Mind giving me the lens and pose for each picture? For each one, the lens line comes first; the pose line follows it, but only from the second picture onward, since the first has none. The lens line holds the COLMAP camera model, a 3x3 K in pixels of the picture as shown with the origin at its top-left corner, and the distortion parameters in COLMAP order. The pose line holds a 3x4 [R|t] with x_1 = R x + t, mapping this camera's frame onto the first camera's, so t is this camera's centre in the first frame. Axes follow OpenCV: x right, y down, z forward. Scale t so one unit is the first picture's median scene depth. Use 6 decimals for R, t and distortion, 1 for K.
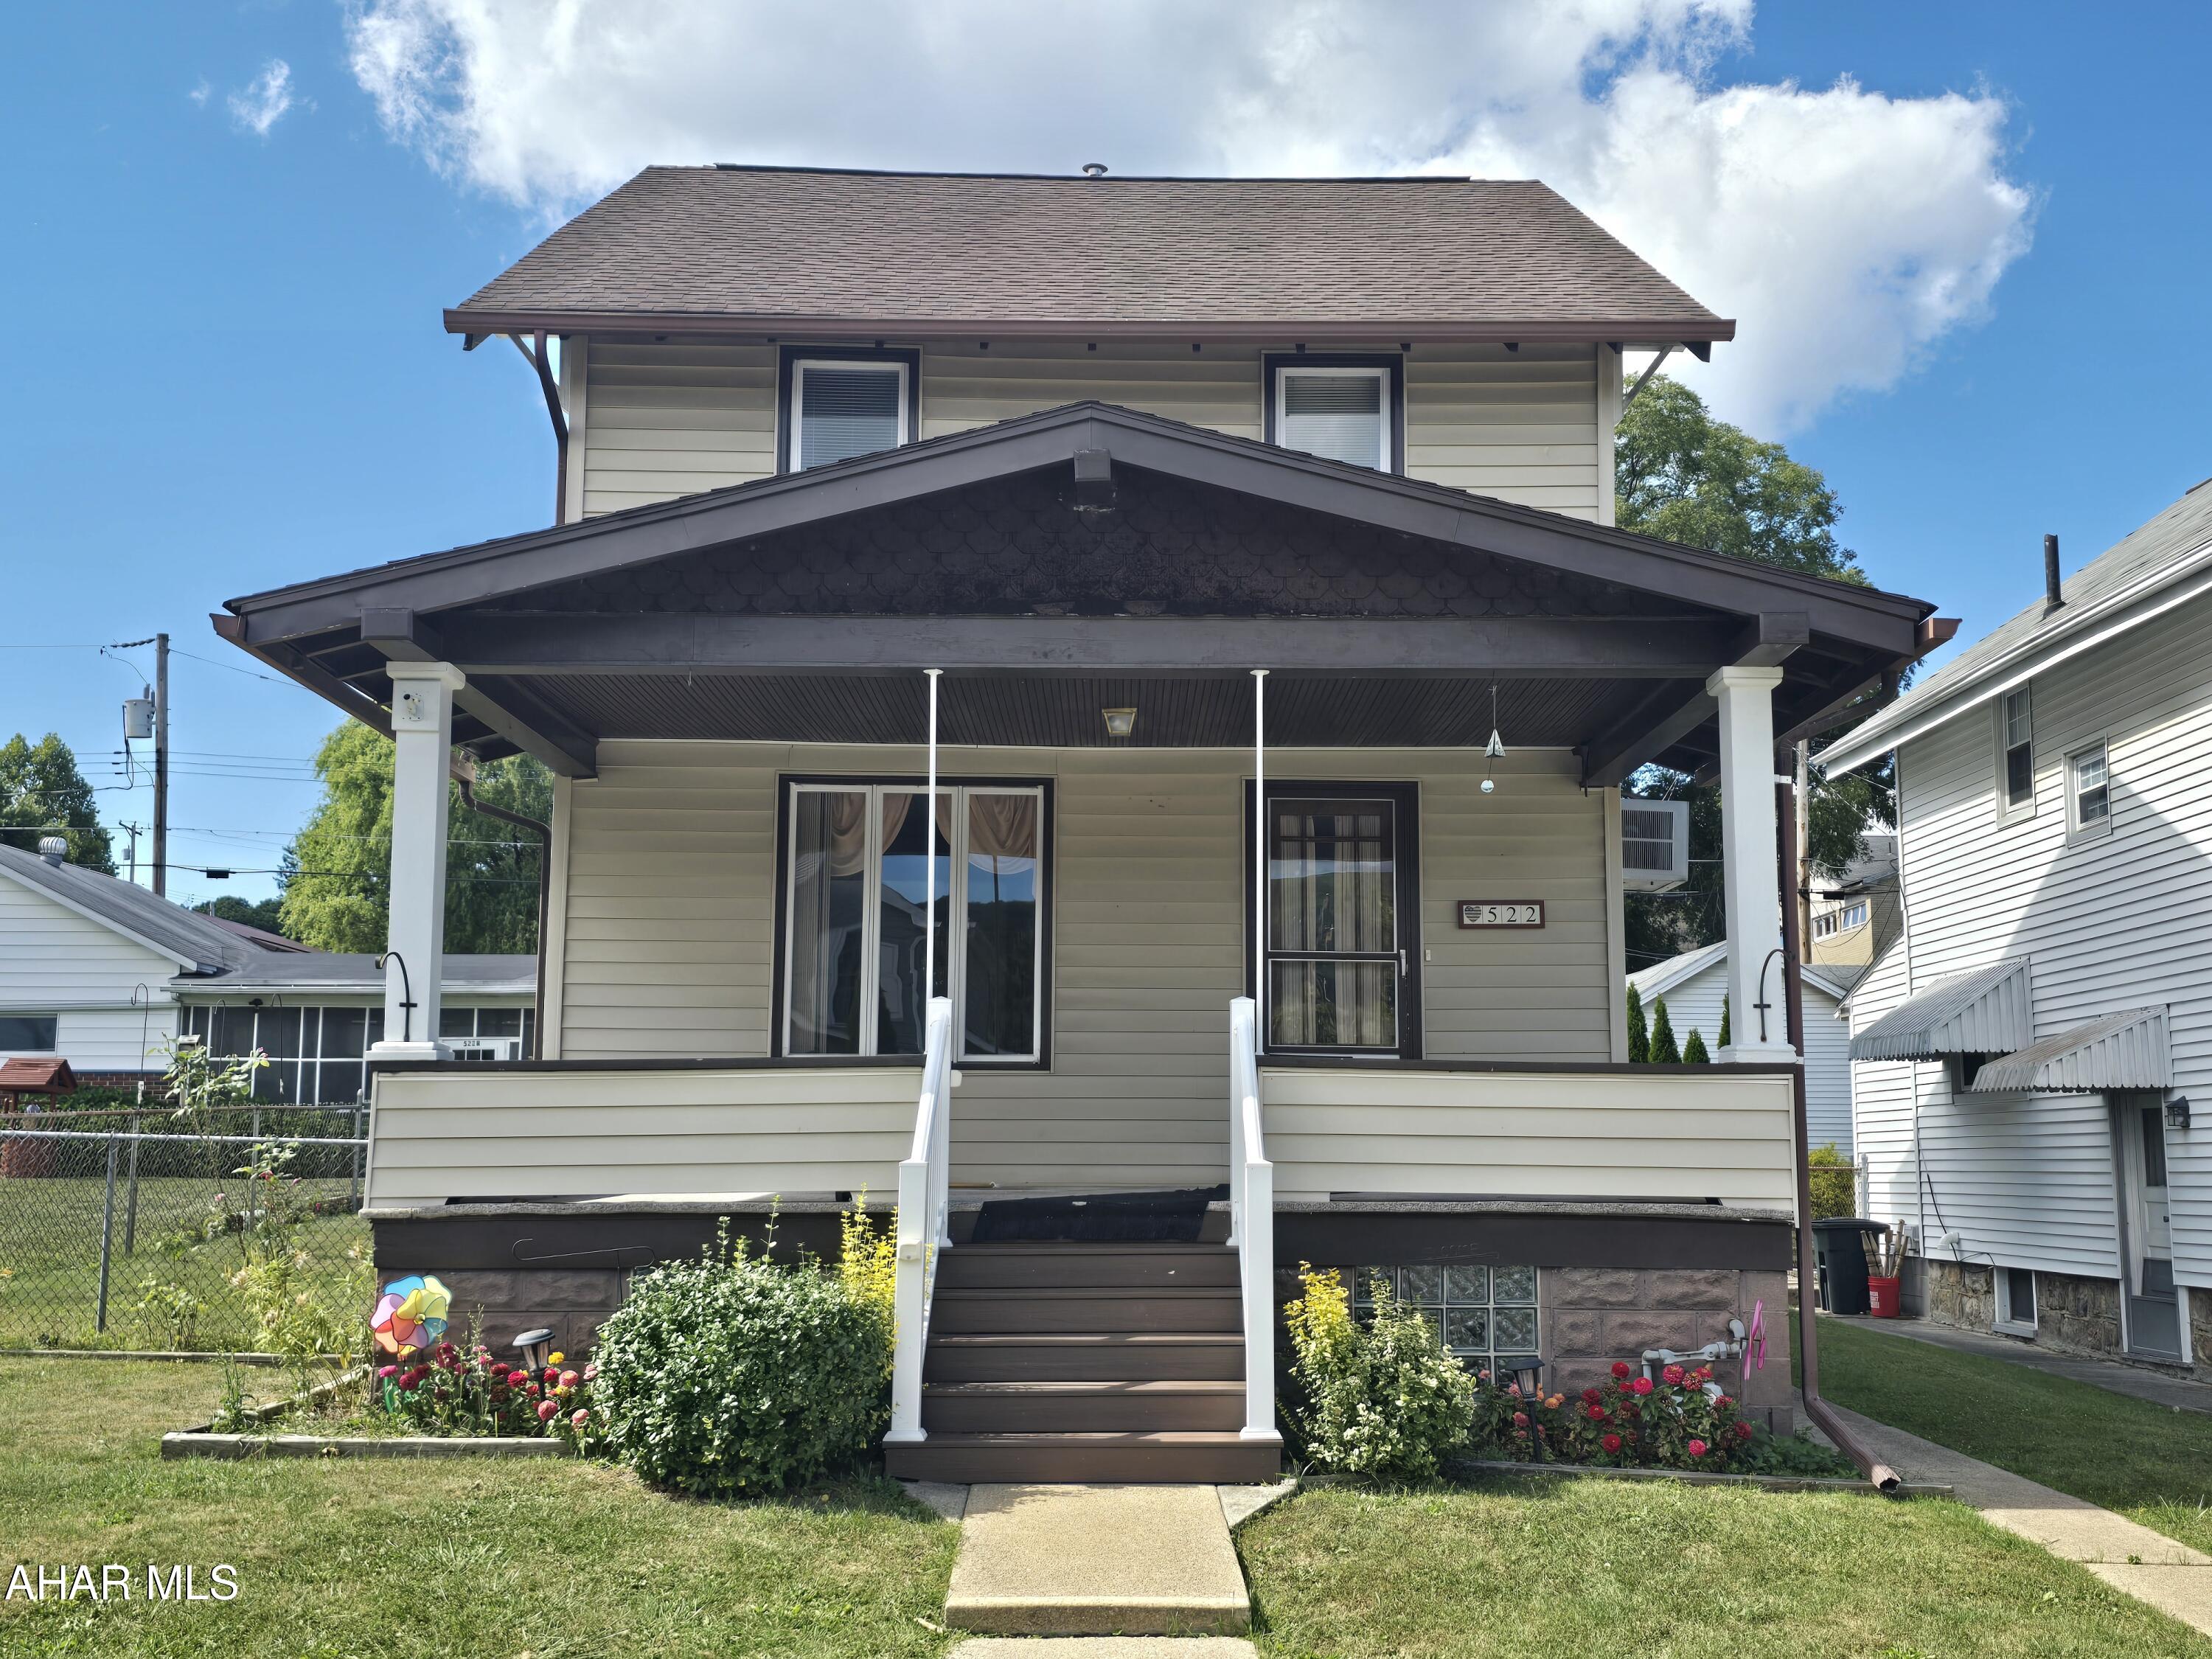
lens RADIAL K [[2305.9, 0, 1109.8], [0, 2305.9, 830.8], [0, 0, 1]] dist [0.045886, 0.000000]
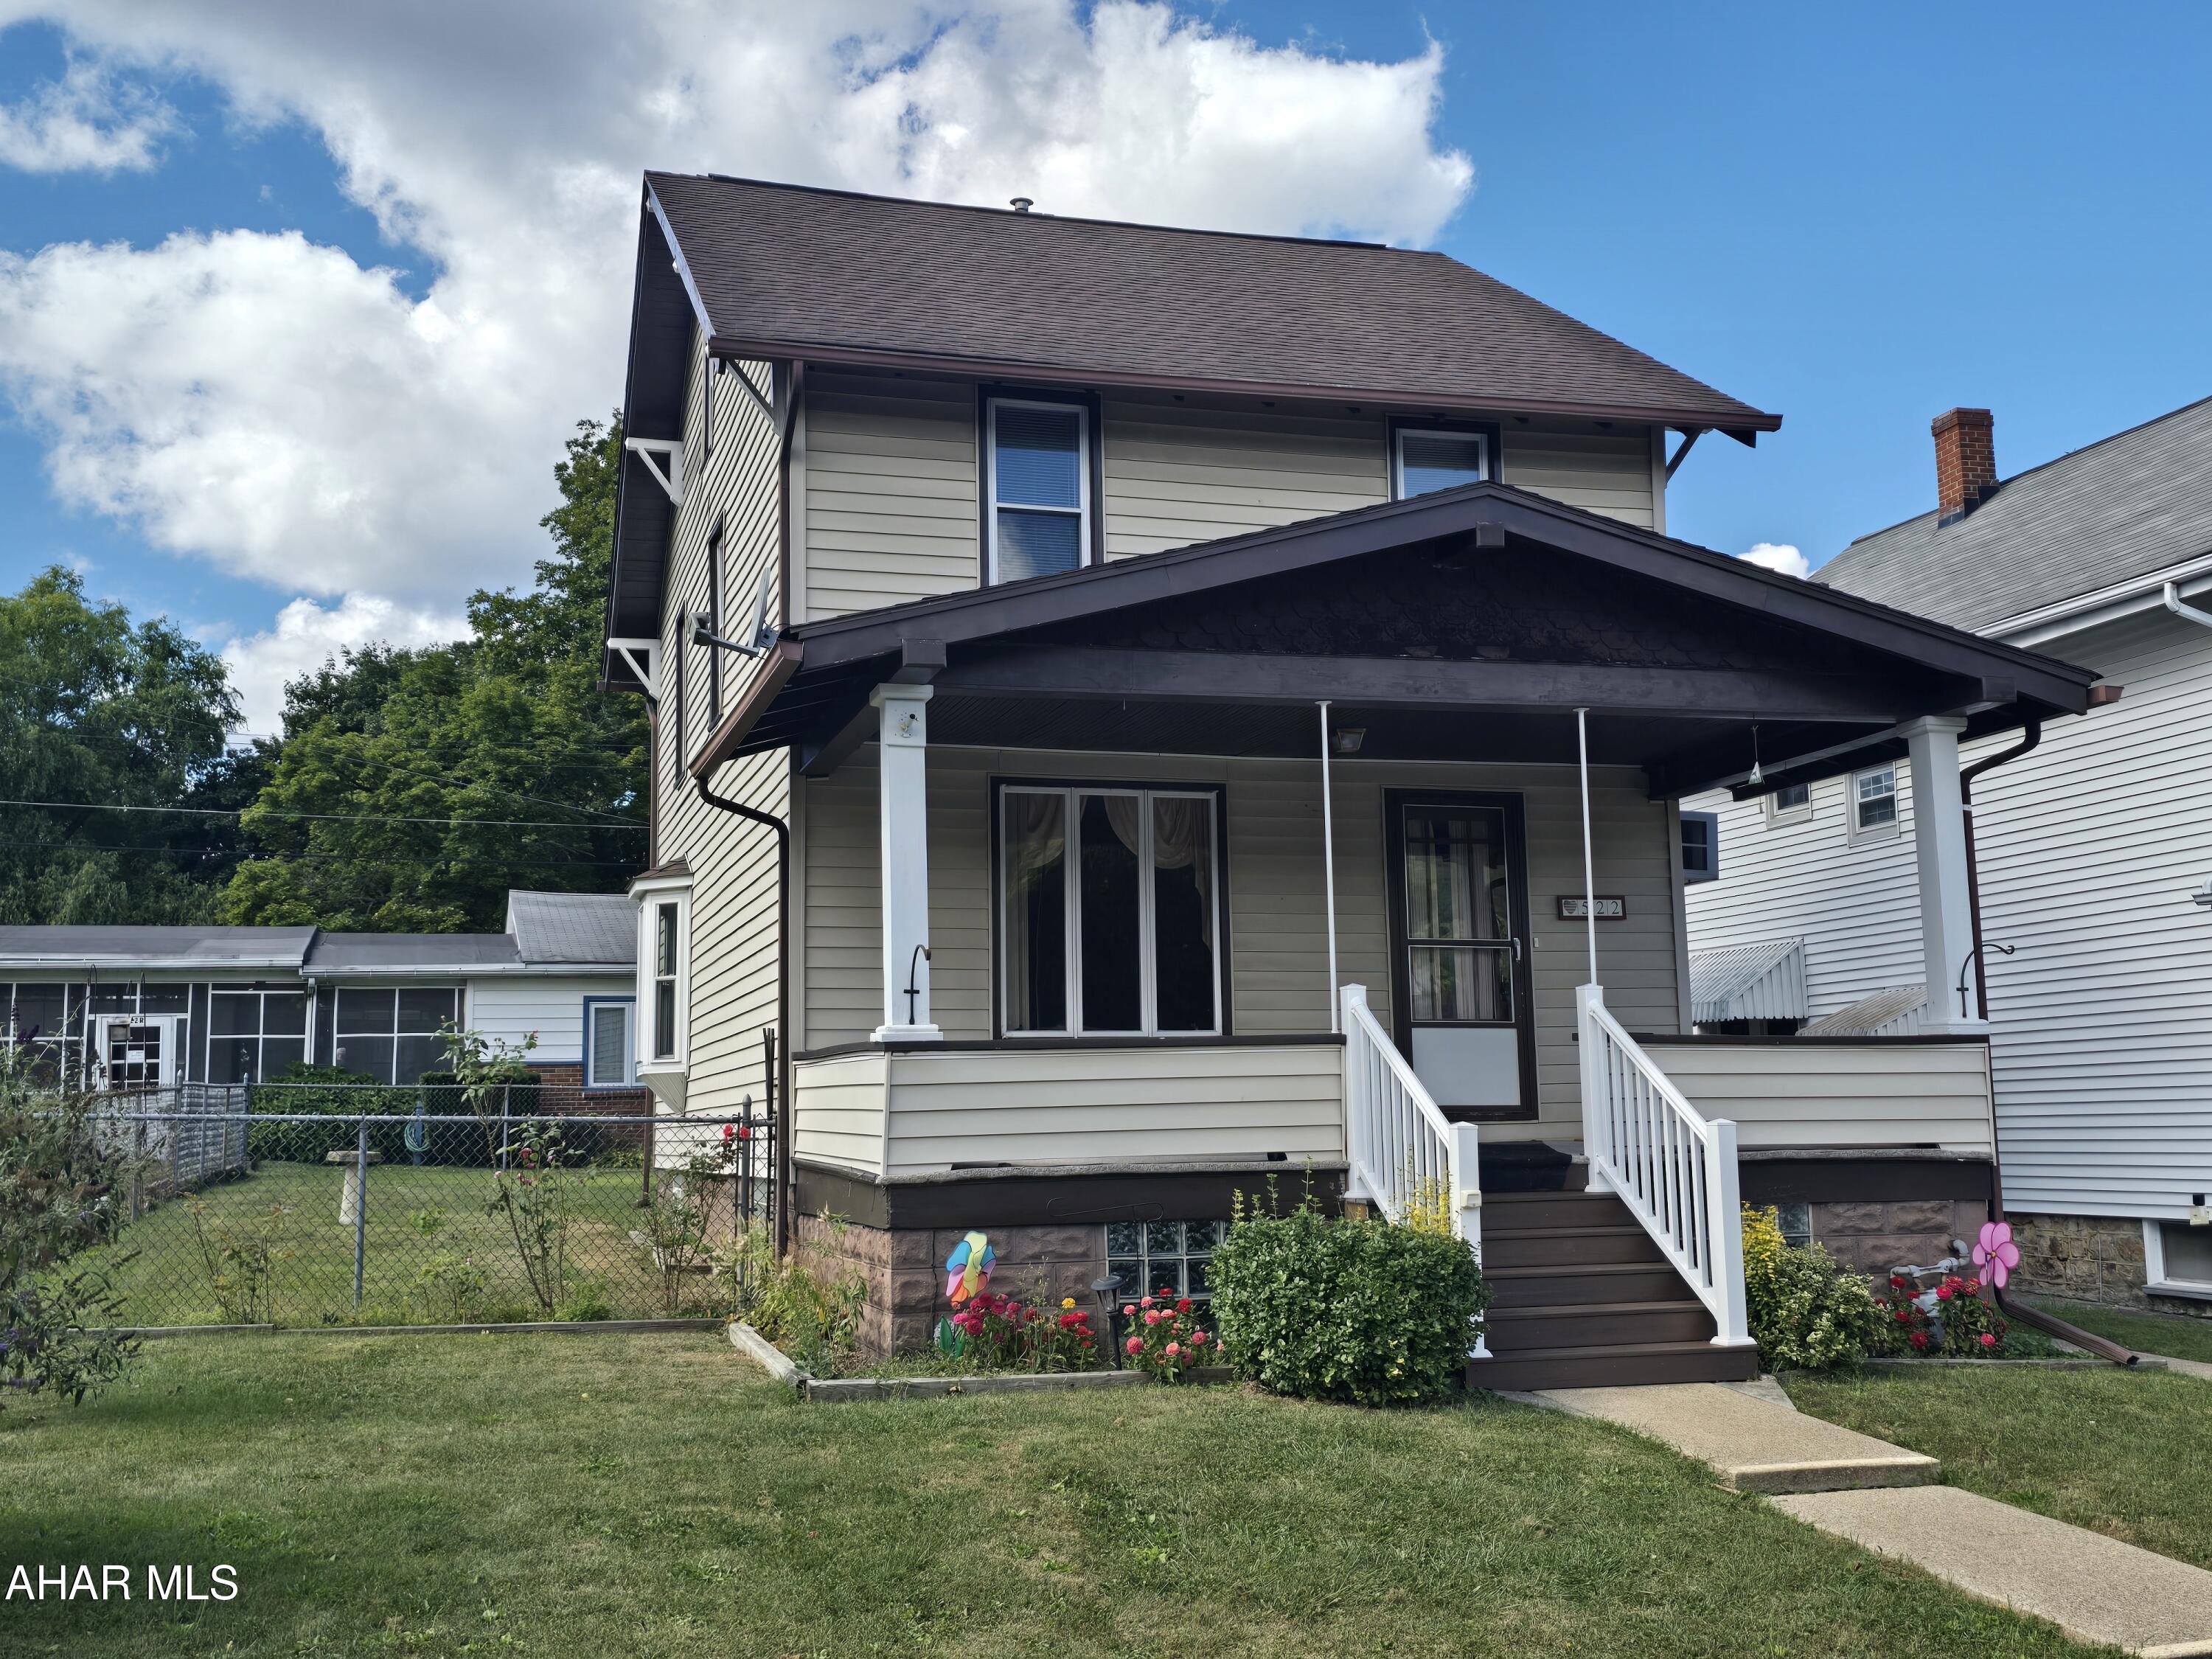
lens RADIAL K [[2305.9, 0, 1083.7], [0, 2305.9, 777.7], [0, 0, 1]] dist [0.045886, 0.000000]
pose [[0.967000, 0.018924, 0.254072, -0.488470], [-0.016883, 0.999805, -0.010211, -0.017176], [-0.254216, 0.005584, 0.967131, -0.091288]]
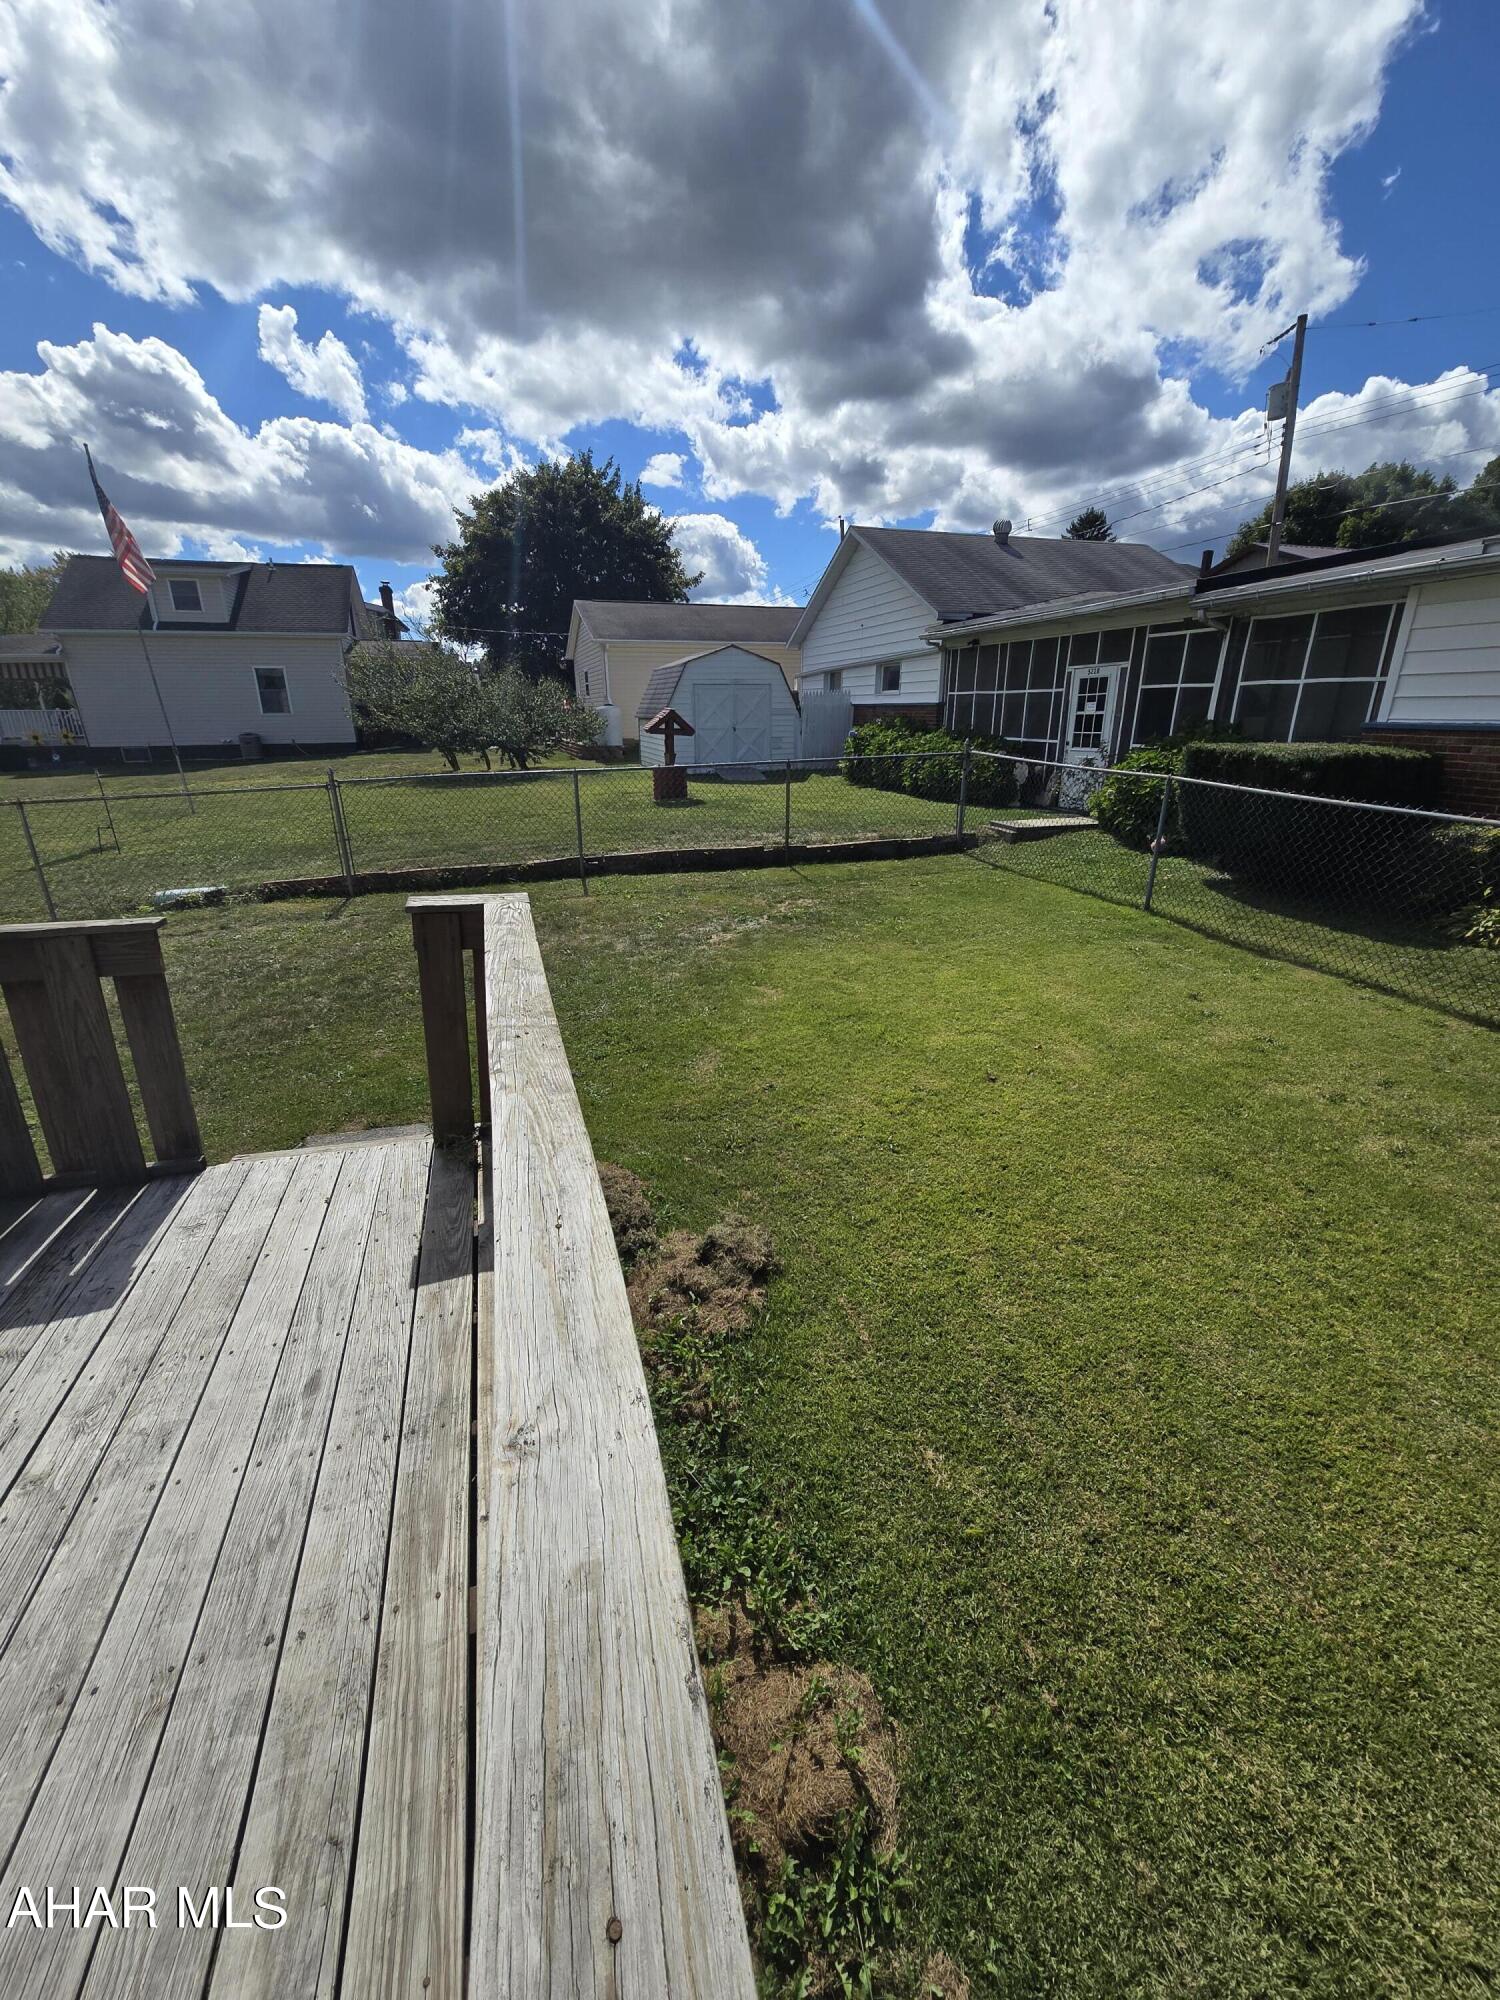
lens RADIAL K [[821.1, 0, 748.5], [0, 821.1, 993.5], [0, 0, 1]] dist [-0.000441, 0.002586]
pose [[0.267454, 0.310722, -0.912097, 0.163758], [0.128875, 0.926540, 0.353433, 0.261786], [0.954914, -0.212073, 0.207762, 2.593686]]
